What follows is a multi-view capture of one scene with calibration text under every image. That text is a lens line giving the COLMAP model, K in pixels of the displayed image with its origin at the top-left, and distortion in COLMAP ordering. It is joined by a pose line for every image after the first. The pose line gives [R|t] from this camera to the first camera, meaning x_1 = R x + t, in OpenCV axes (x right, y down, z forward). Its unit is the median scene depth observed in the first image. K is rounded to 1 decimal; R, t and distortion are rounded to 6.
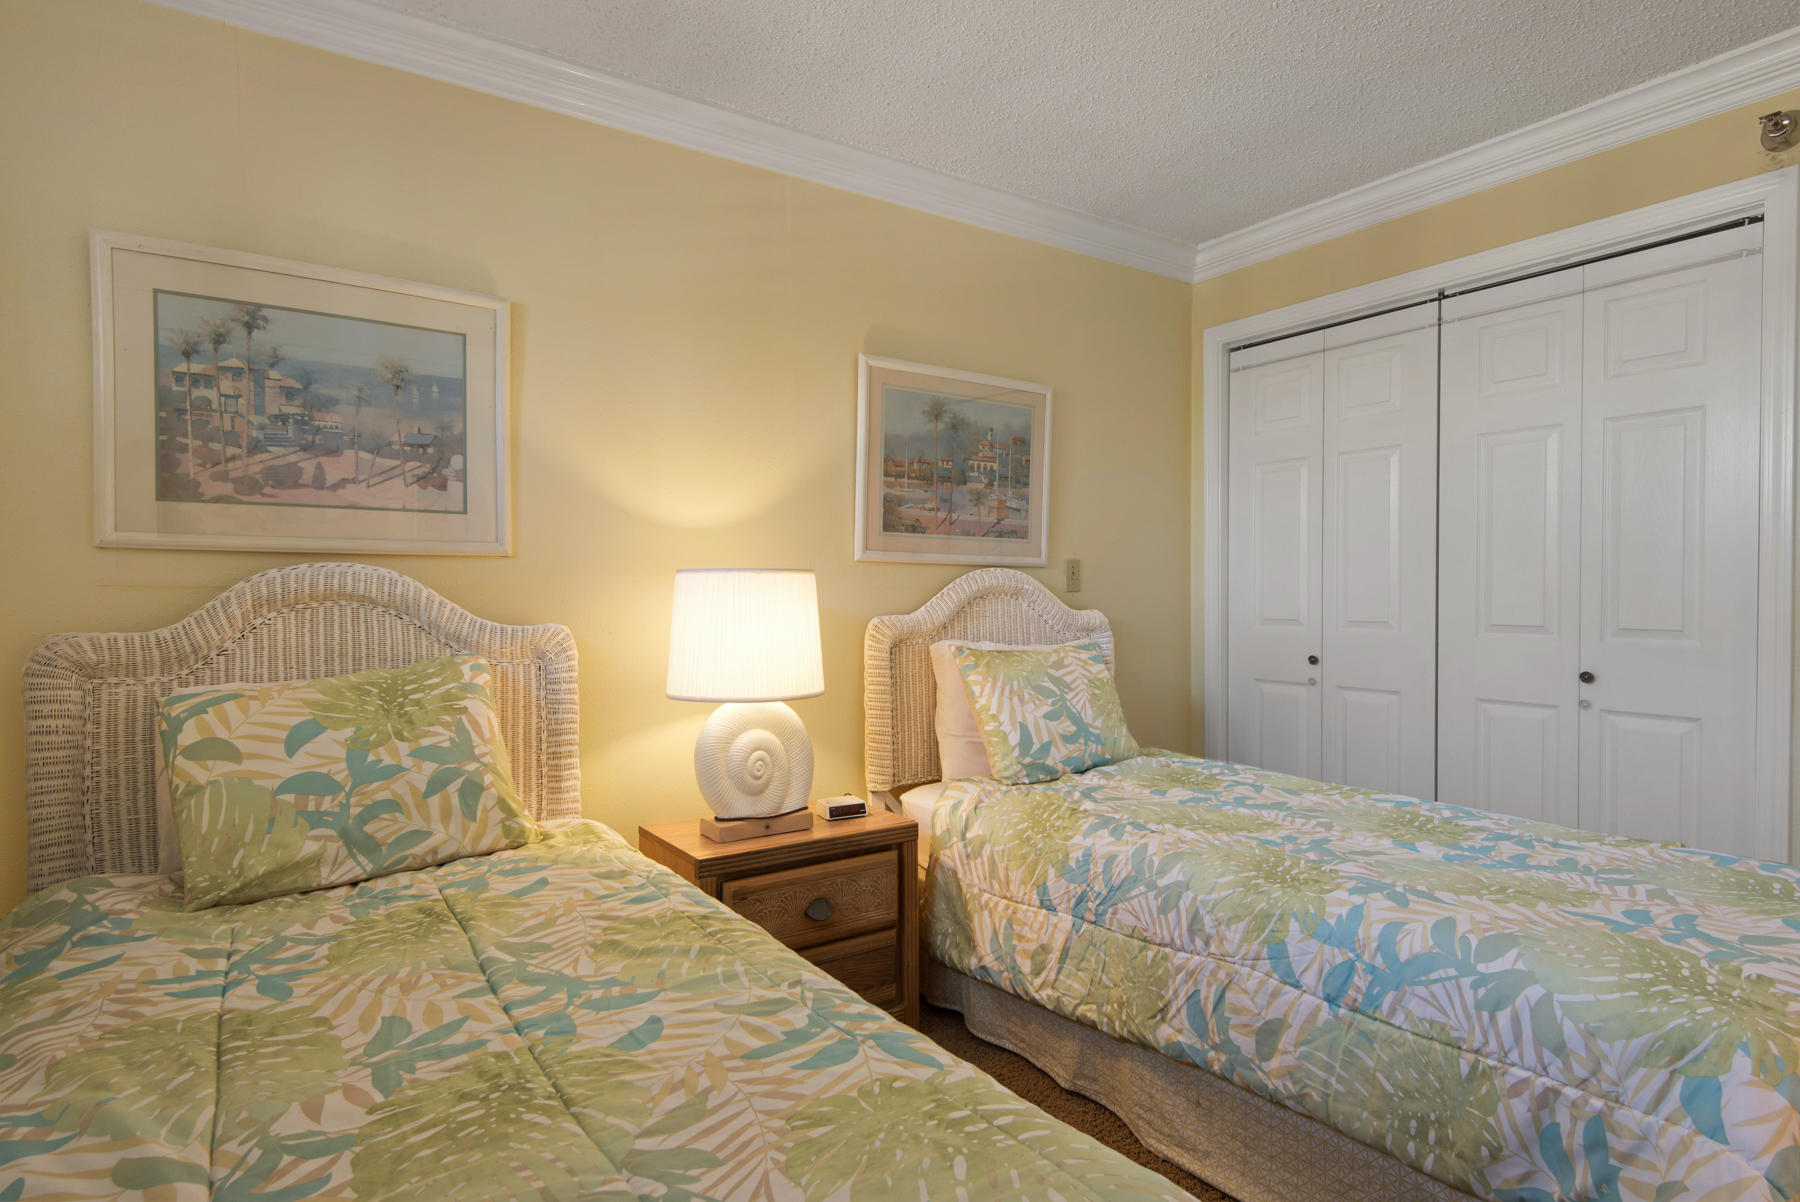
lens RADIAL K [[988.5, 0, 903.9], [0, 988.5, 584.7], [0, 0, 1]] dist [0.055045, -0.025687]
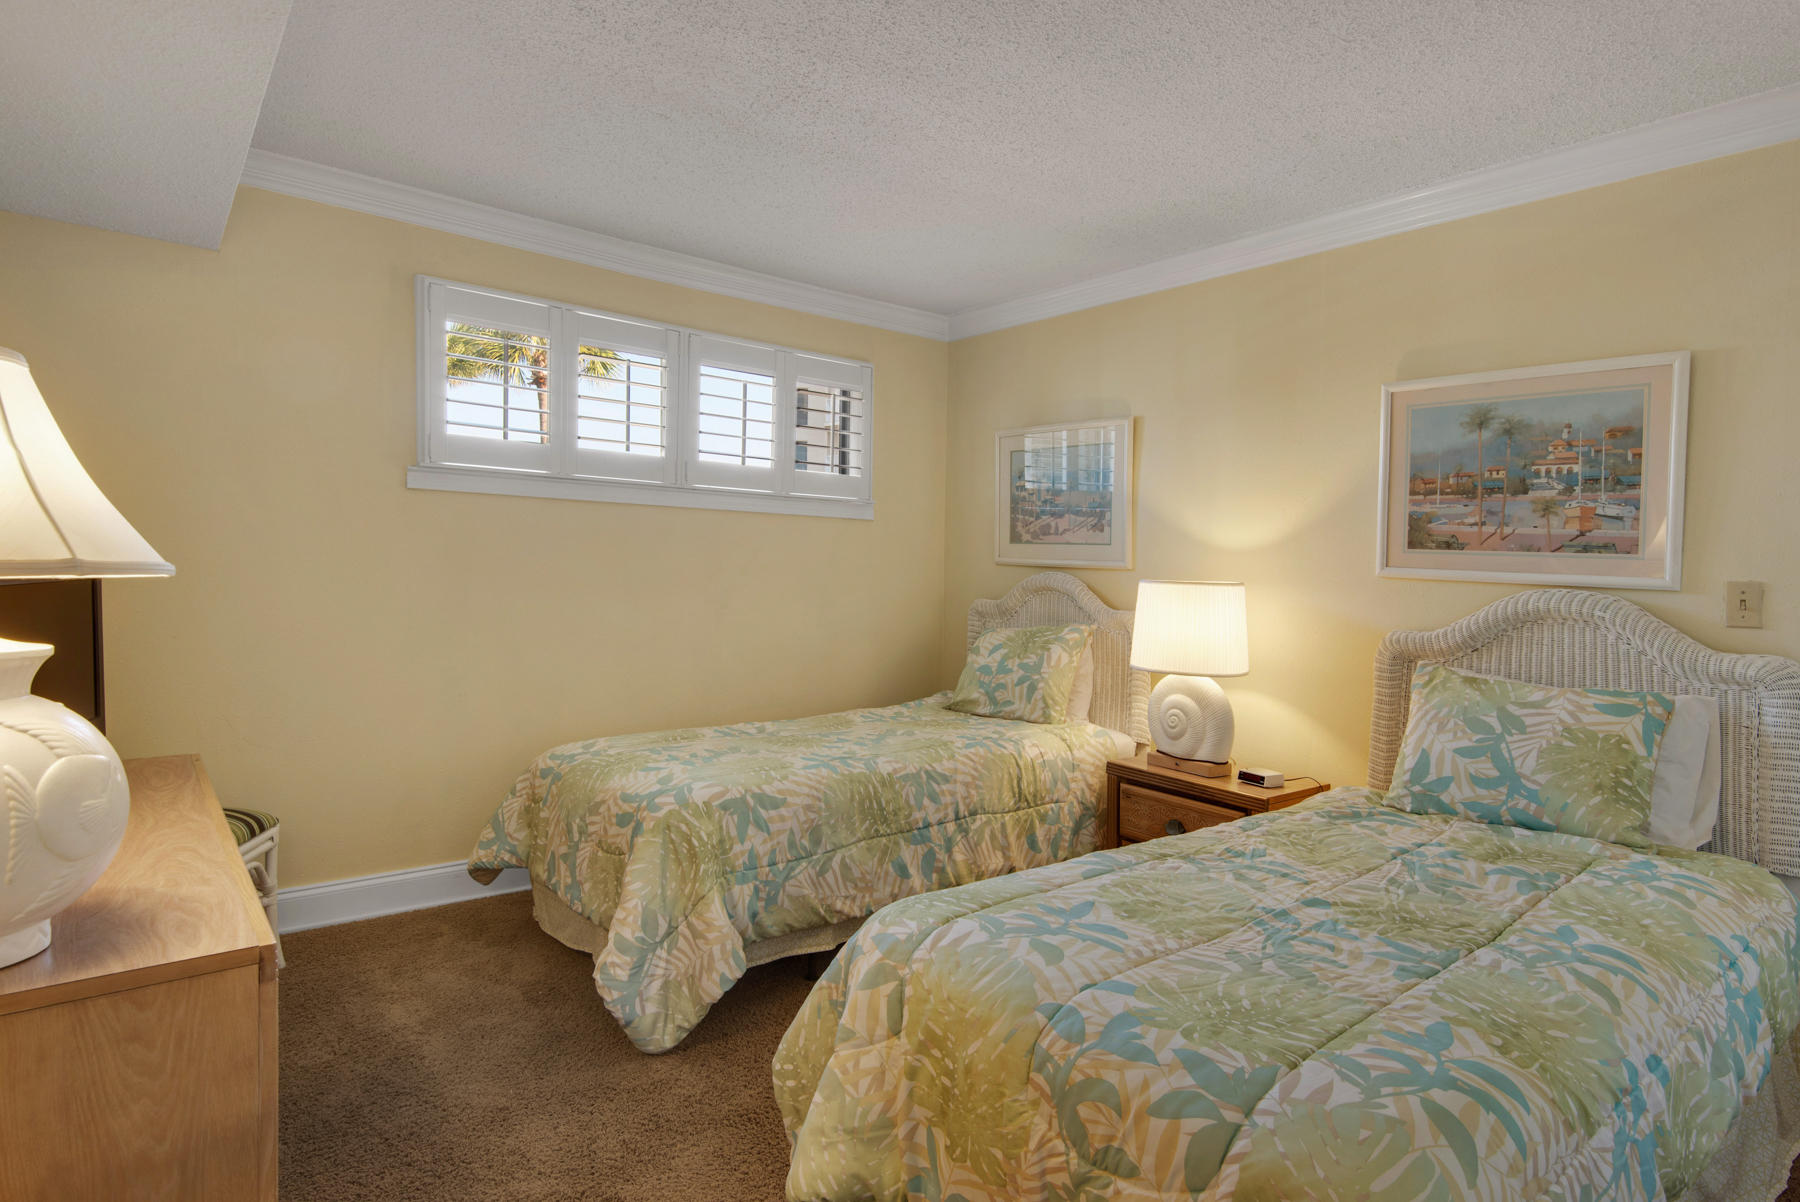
lens RADIAL K [[988.5, 0, 911.8], [0, 988.5, 563.6], [0, 0, 1]] dist [0.055045, -0.025687]
pose [[0.076240, 0.009800, -0.997041, 1.256159], [-0.025854, 0.999635, 0.007848, -0.041841], [0.996754, 0.025180, 0.076466, 0.512857]]
